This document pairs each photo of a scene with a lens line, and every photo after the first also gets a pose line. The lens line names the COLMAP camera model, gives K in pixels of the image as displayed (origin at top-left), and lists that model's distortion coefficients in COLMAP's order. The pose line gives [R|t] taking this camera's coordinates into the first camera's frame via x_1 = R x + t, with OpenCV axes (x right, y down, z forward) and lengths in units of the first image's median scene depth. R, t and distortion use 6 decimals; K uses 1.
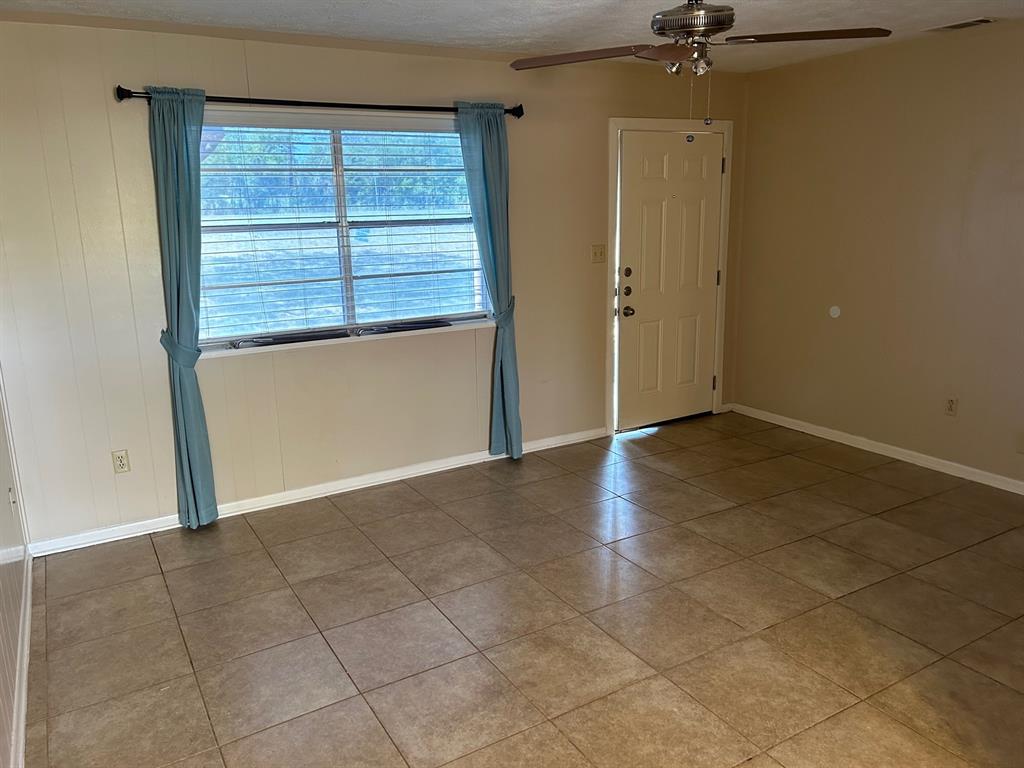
lens RADIAL K [[775.0, 0, 511.6], [0, 775.0, 382.0], [0, 0, 1]] dist [0.057577, -0.018803]
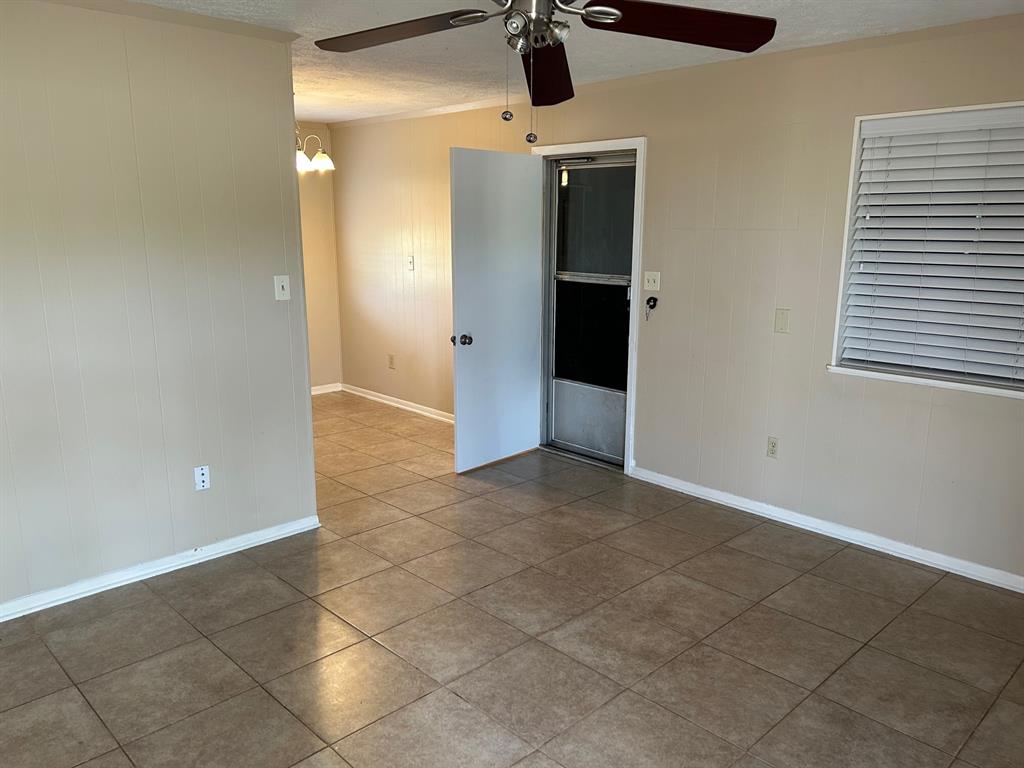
lens RADIAL K [[775.0, 0, 512.5], [0, 775.0, 384.6], [0, 0, 1]] dist [0.057577, -0.018803]
pose [[-0.972472, 0.062666, -0.224434, 0.441640], [-0.039567, 0.904766, 0.424068, -0.431473], [0.229635, 0.421275, -0.877380, 1.793719]]
